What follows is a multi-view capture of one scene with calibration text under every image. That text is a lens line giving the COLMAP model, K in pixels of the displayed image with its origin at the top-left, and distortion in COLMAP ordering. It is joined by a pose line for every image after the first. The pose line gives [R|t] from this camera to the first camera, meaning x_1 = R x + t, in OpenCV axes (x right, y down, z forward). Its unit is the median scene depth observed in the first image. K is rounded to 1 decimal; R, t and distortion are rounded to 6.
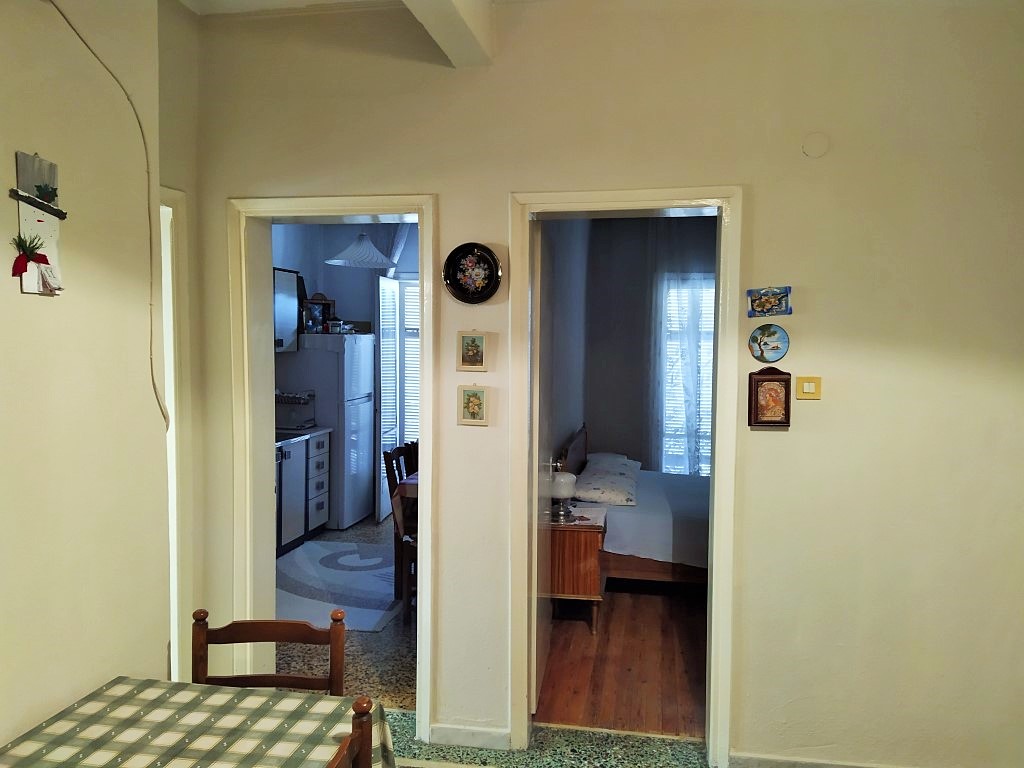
lens RADIAL K [[813.4, 0, 512.0], [0, 813.4, 384.0], [0, 0, 1]] dist [0.061580, -0.007355]
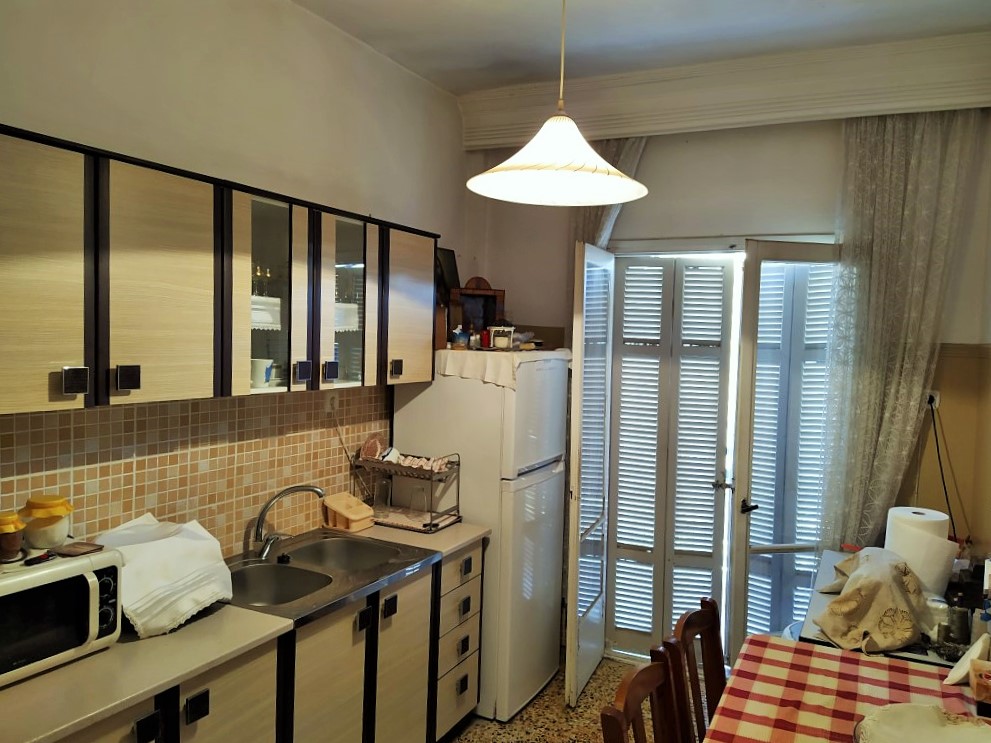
lens RADIAL K [[787.2, 0, 495.5], [0, 787.2, 371.5], [0, 0, 1]] dist [0.061580, -0.007355]
pose [[0.969384, 0.019917, -0.244742, -0.089543], [-0.024073, 0.999612, -0.014002, -0.039058], [0.244369, 0.019466, 0.969487, 0.484766]]
